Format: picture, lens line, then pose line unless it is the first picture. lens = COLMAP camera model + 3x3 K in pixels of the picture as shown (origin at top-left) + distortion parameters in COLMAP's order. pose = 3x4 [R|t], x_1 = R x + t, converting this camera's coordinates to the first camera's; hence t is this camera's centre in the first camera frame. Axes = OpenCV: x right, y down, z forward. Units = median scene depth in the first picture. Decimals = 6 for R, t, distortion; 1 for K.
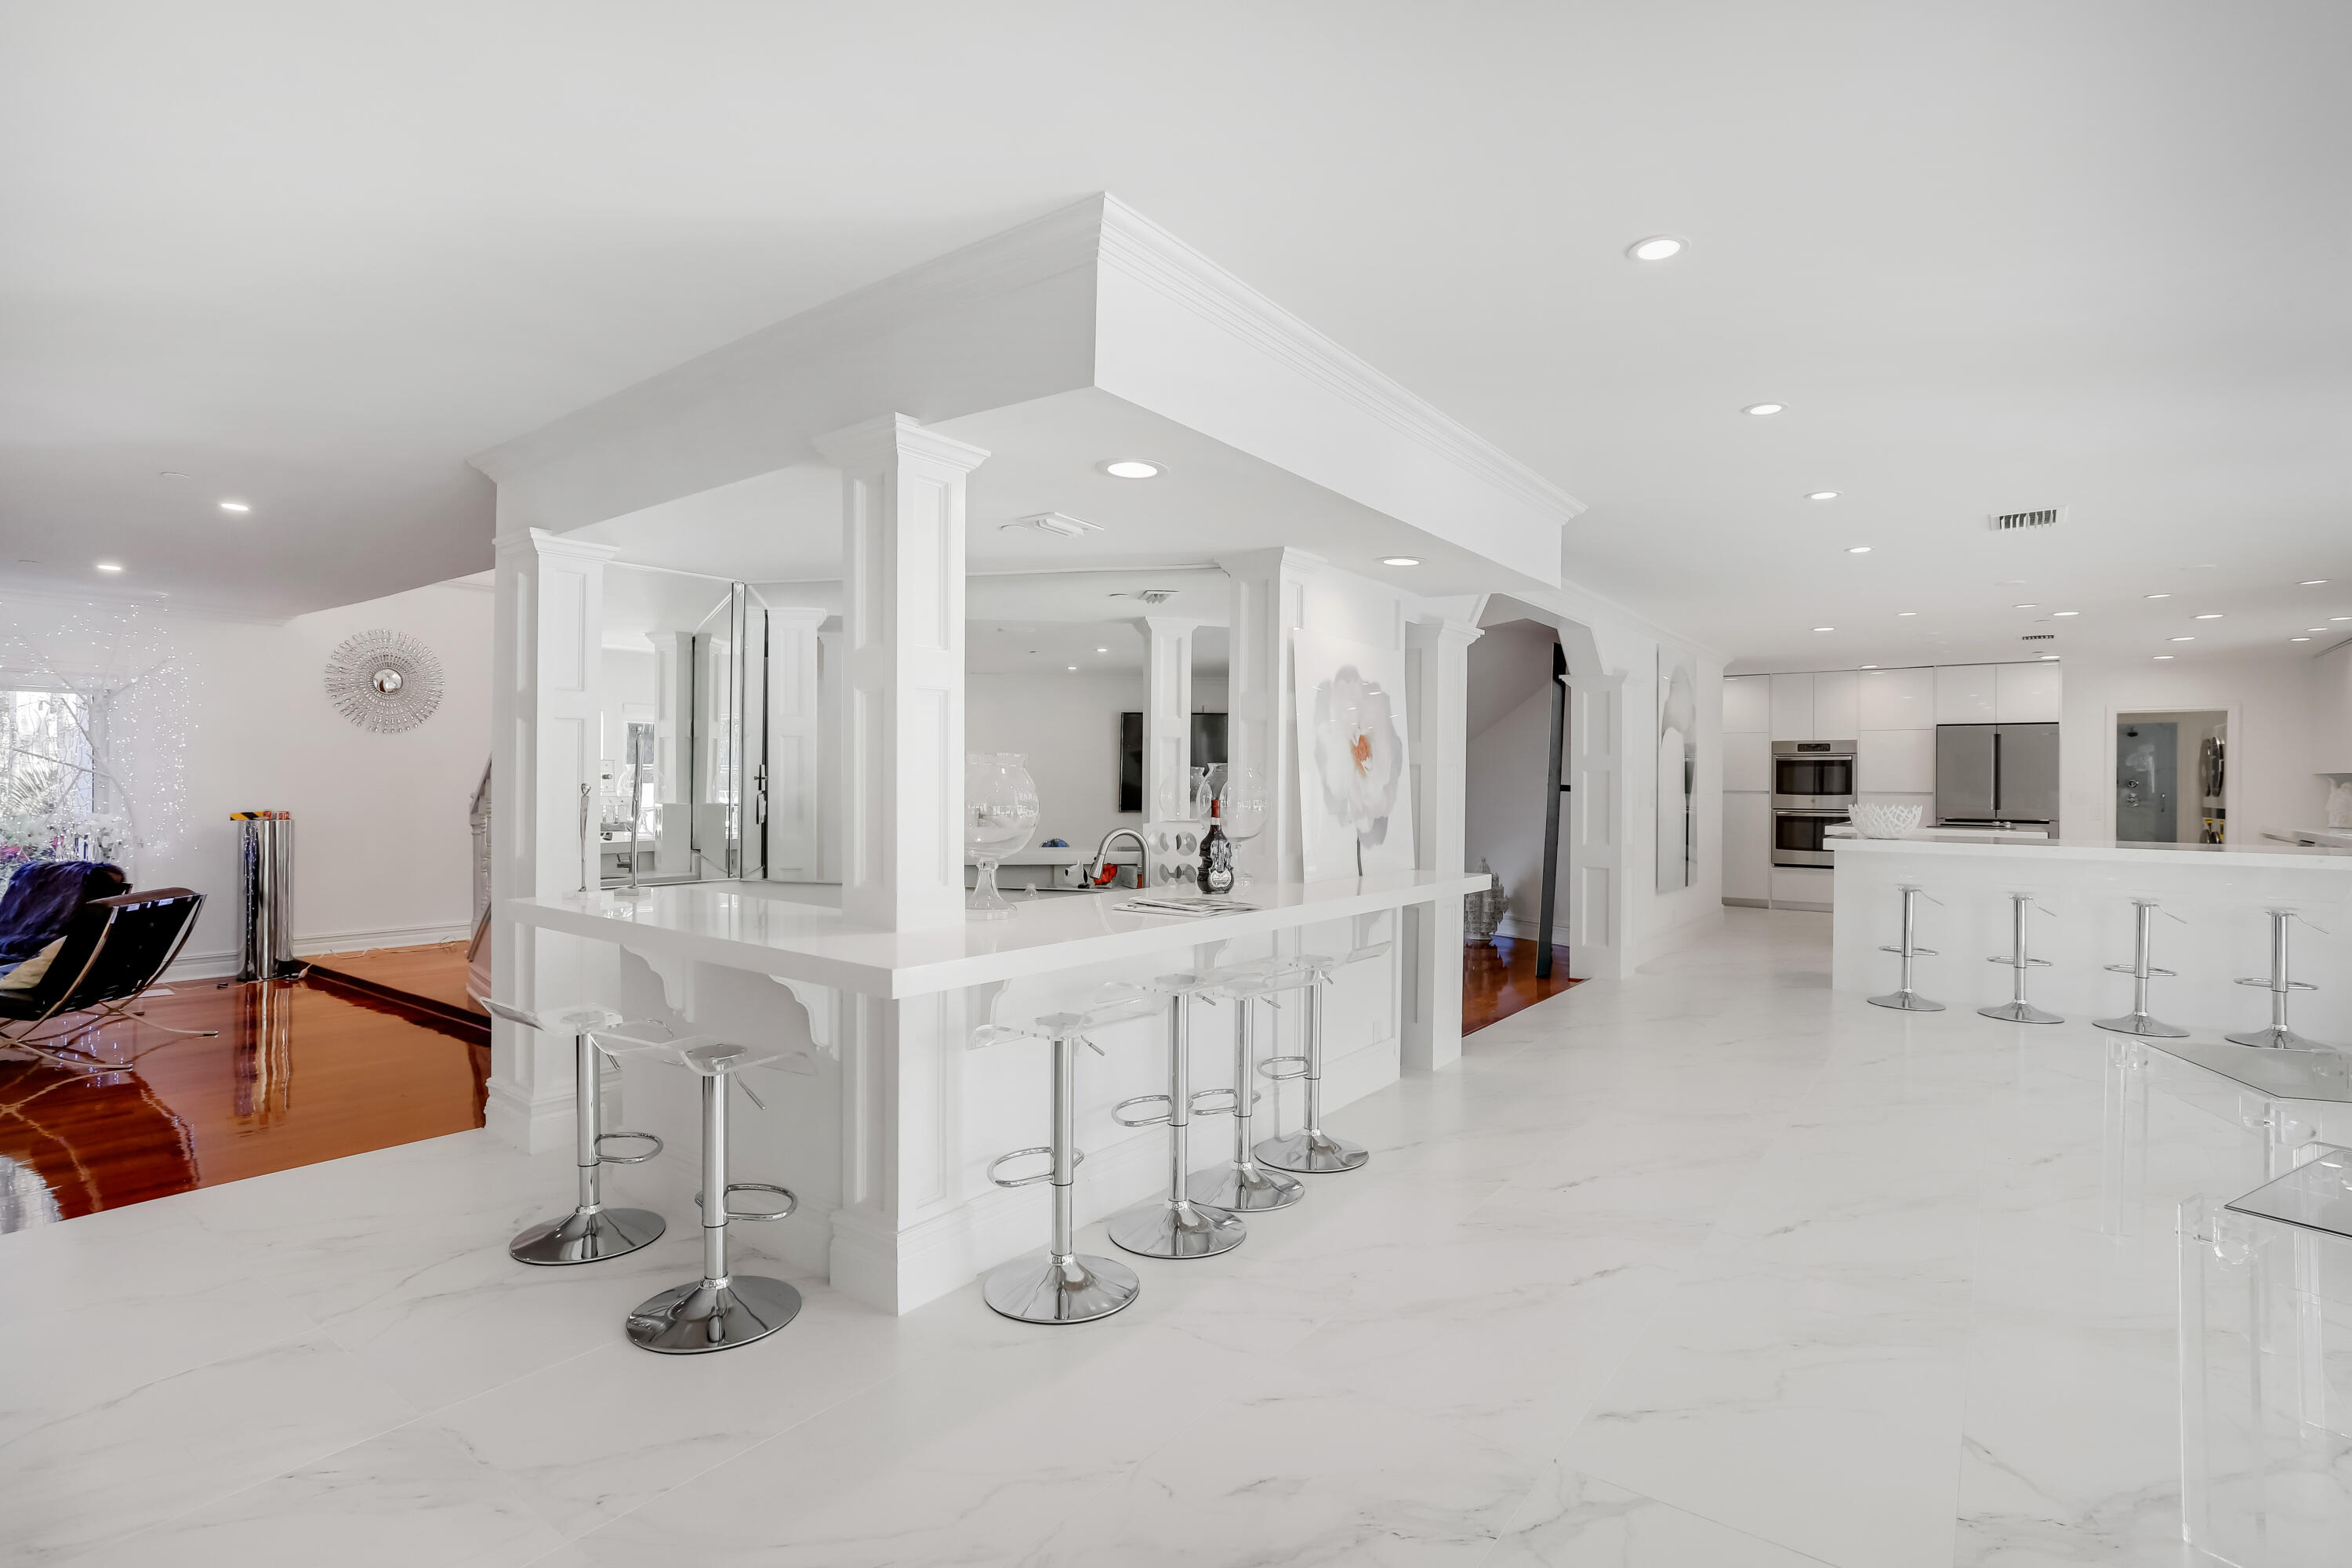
lens RADIAL K [[1126.1, 0, 1176.0], [0, 1126.1, 784.0], [0, 0, 1]] dist [-0.018709, 0.000947]
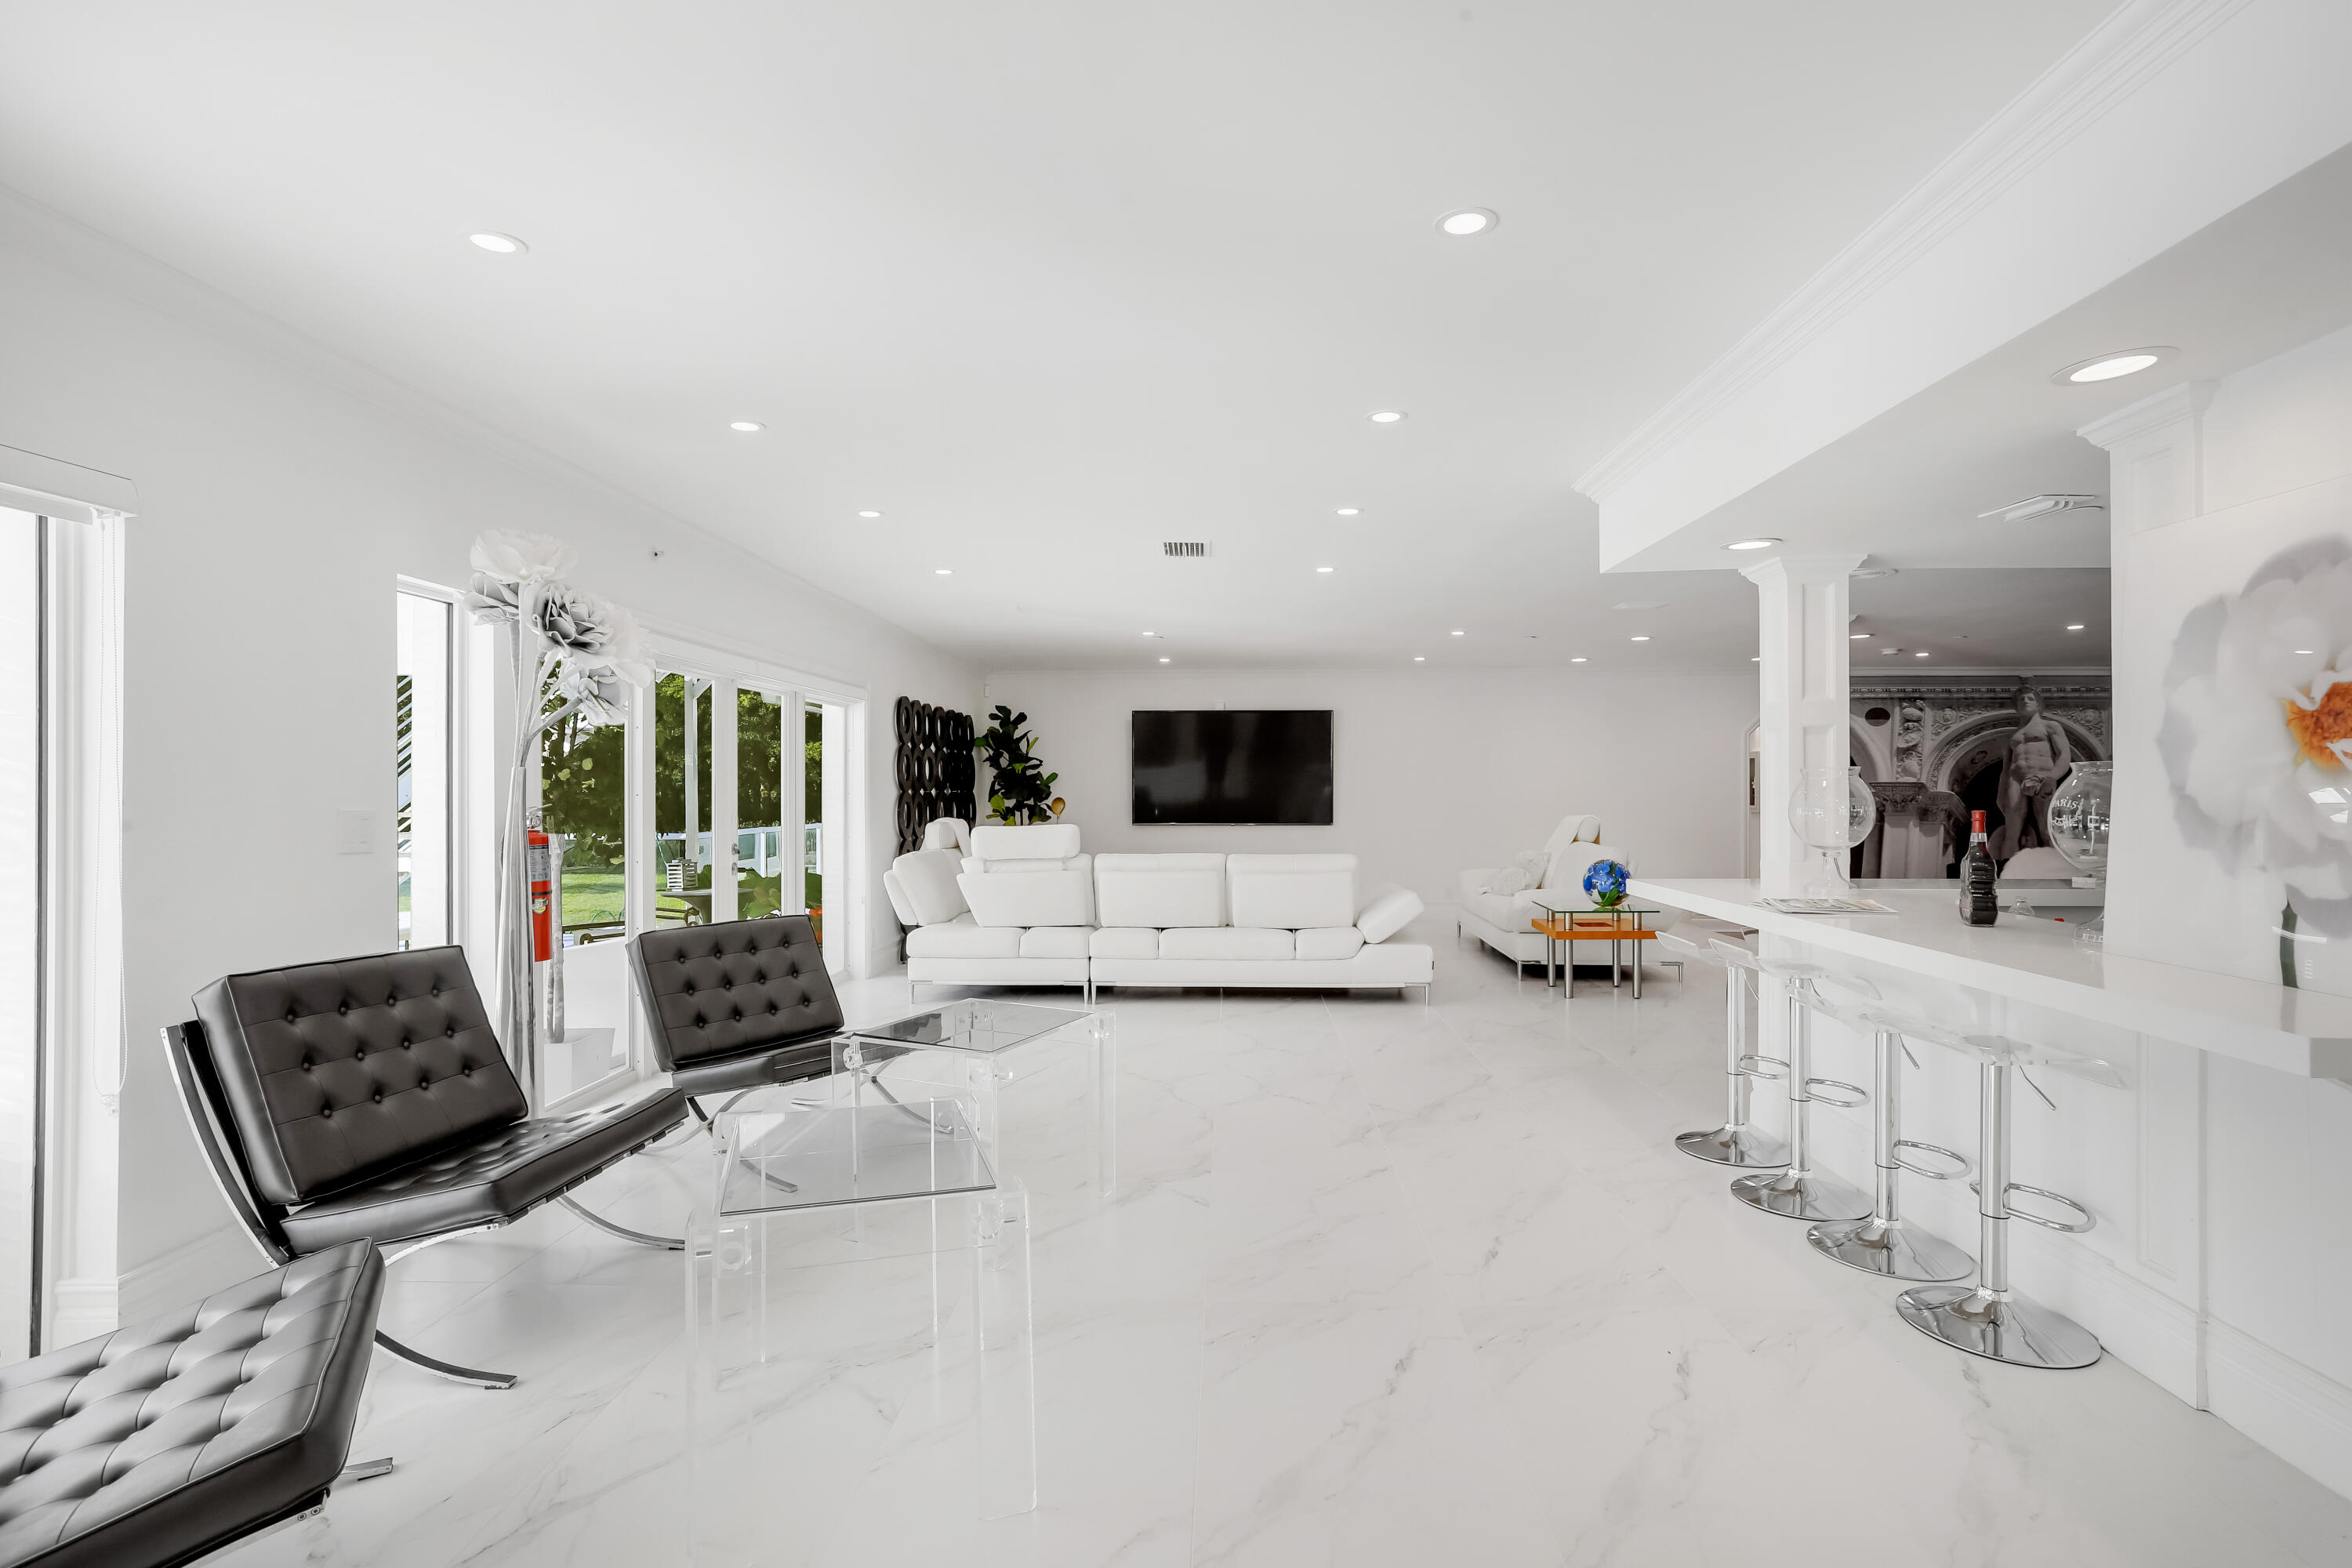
lens RADIAL K [[1126.1, 0, 1176.0], [0, 1126.1, 784.0], [0, 0, 1]] dist [-0.018709, 0.000947]
pose [[-0.829189, -0.018290, -0.558669, 0.475204], [-0.010134, 0.999792, -0.017691, 0.006259], [0.558877, -0.009007, -0.829202, 0.663266]]
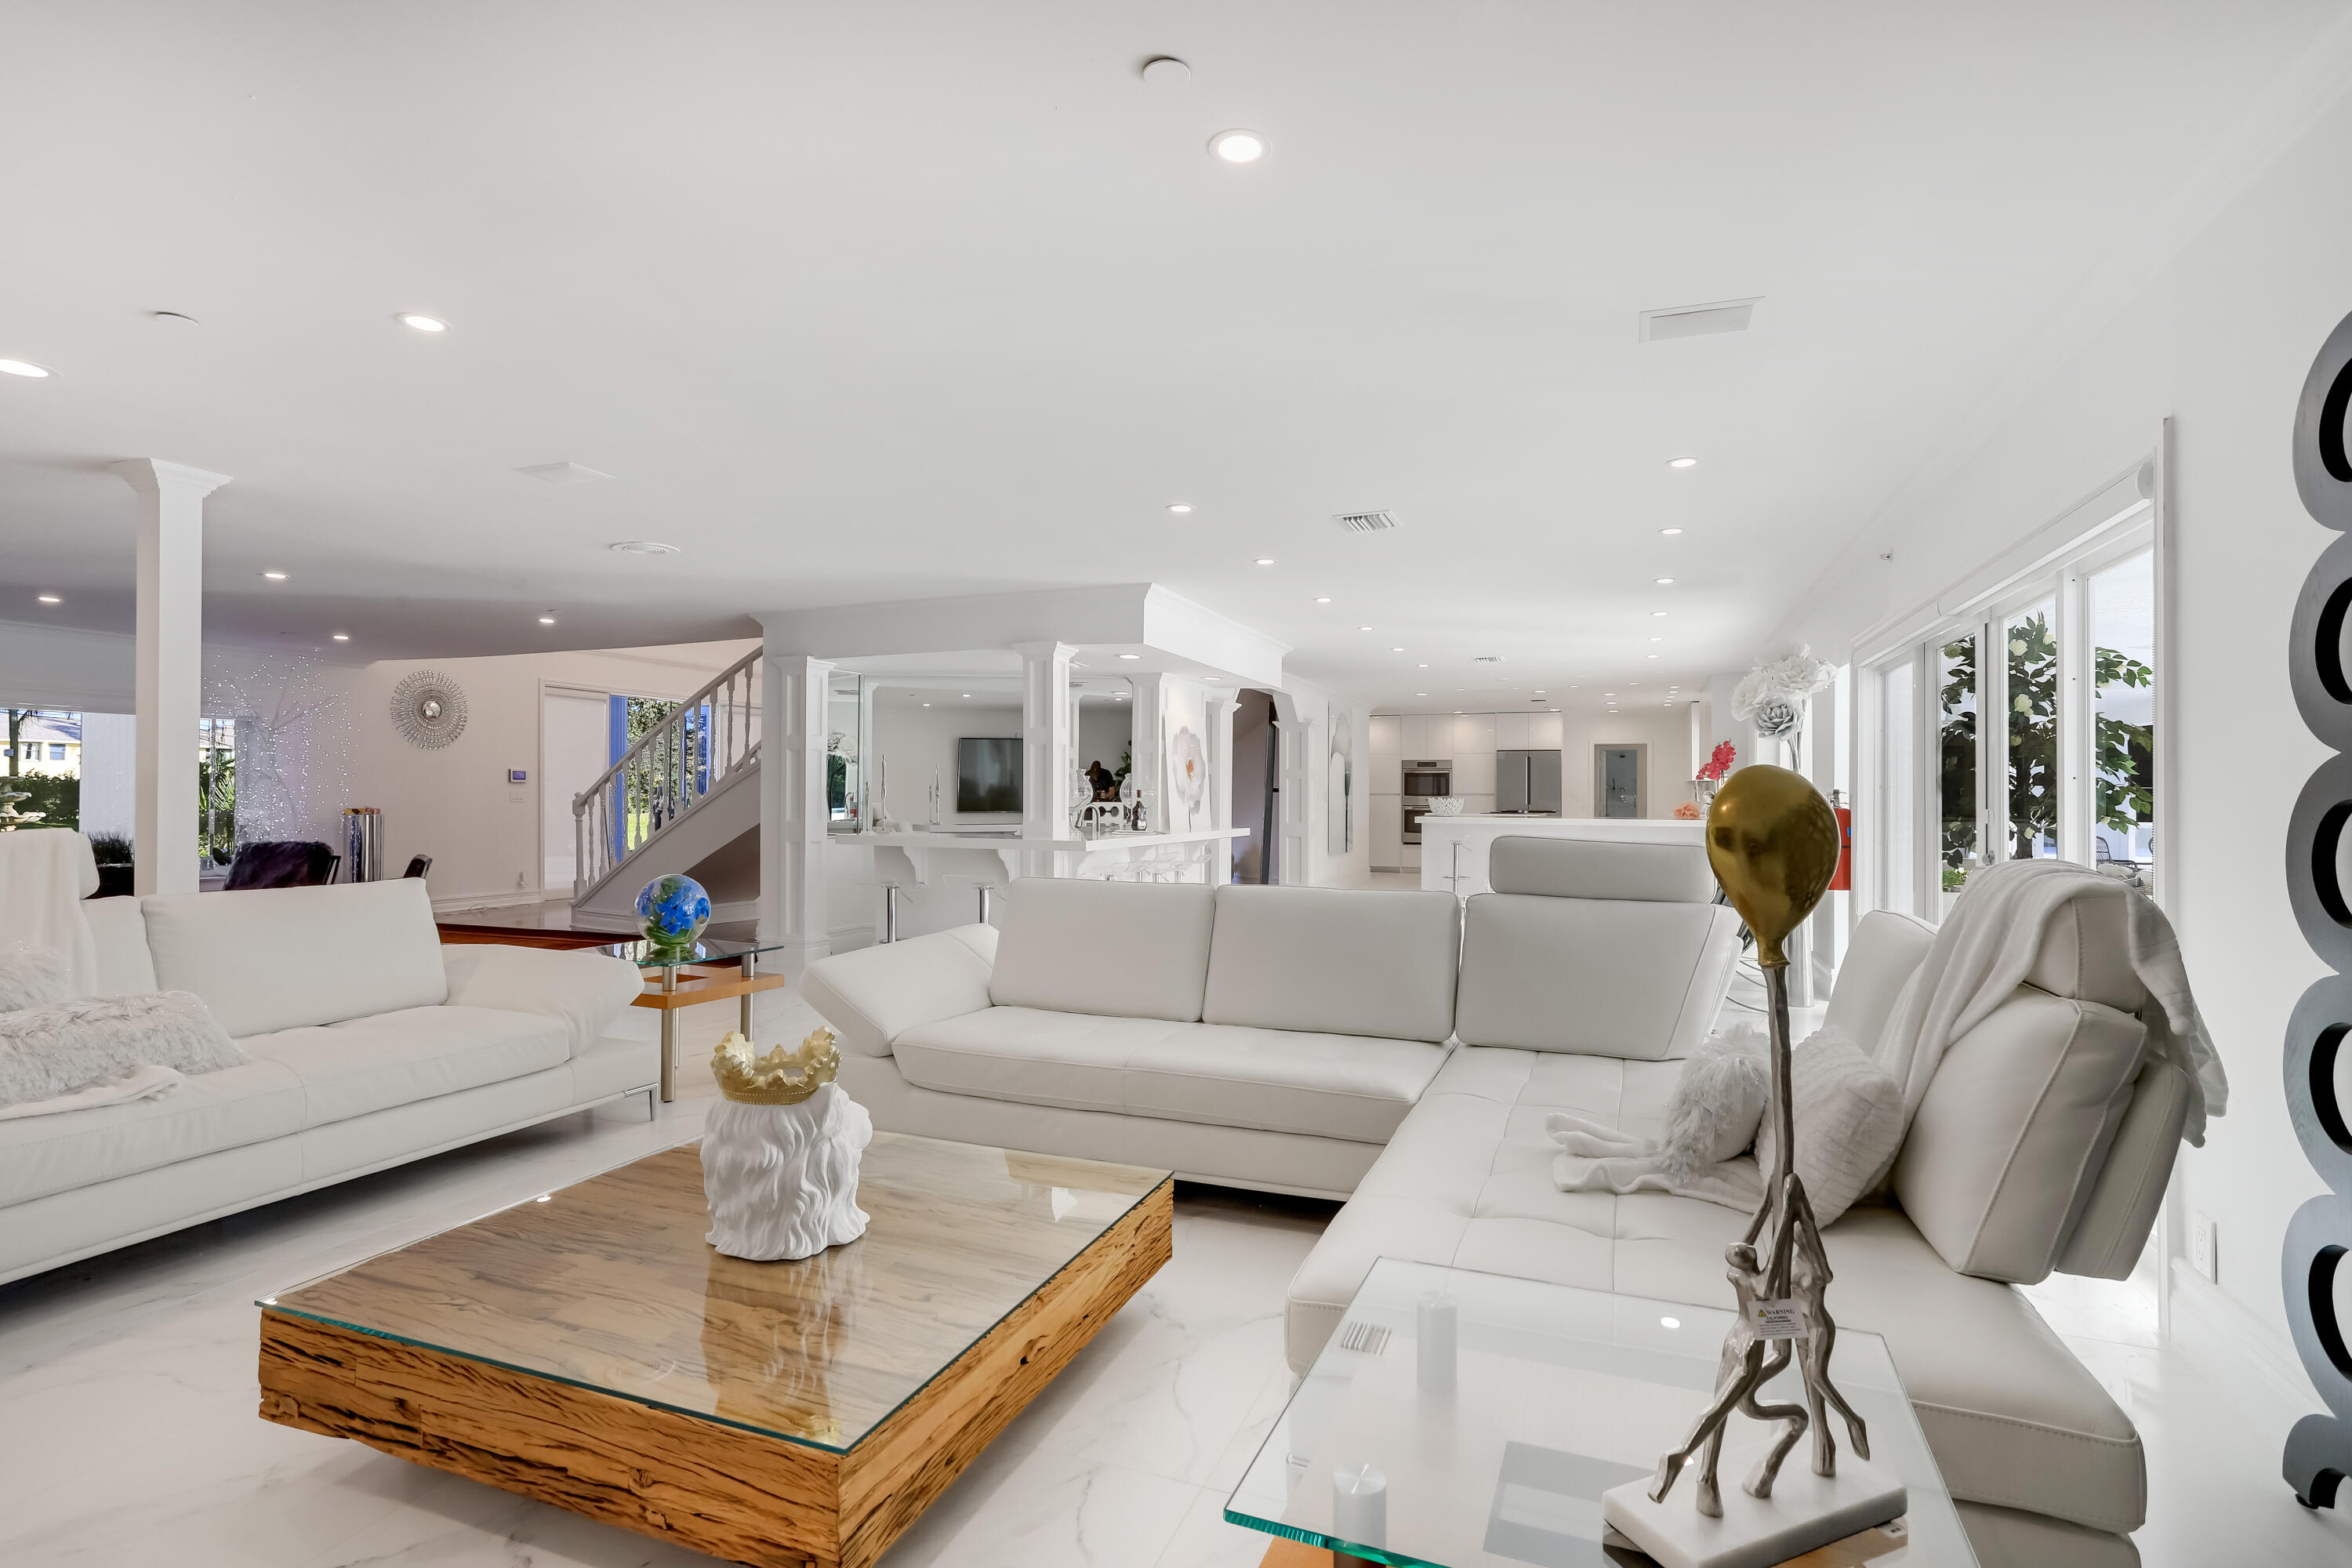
lens RADIAL K [[1126.1, 0, 1176.0], [0, 1126.1, 784.0], [0, 0, 1]] dist [-0.018709, 0.000947]
pose [[0.965060, 0.000048, 0.262028, -0.234964], [0.002728, 0.999944, -0.010230, 0.012613], [-0.262014, 0.010587, 0.965006, -0.572228]]
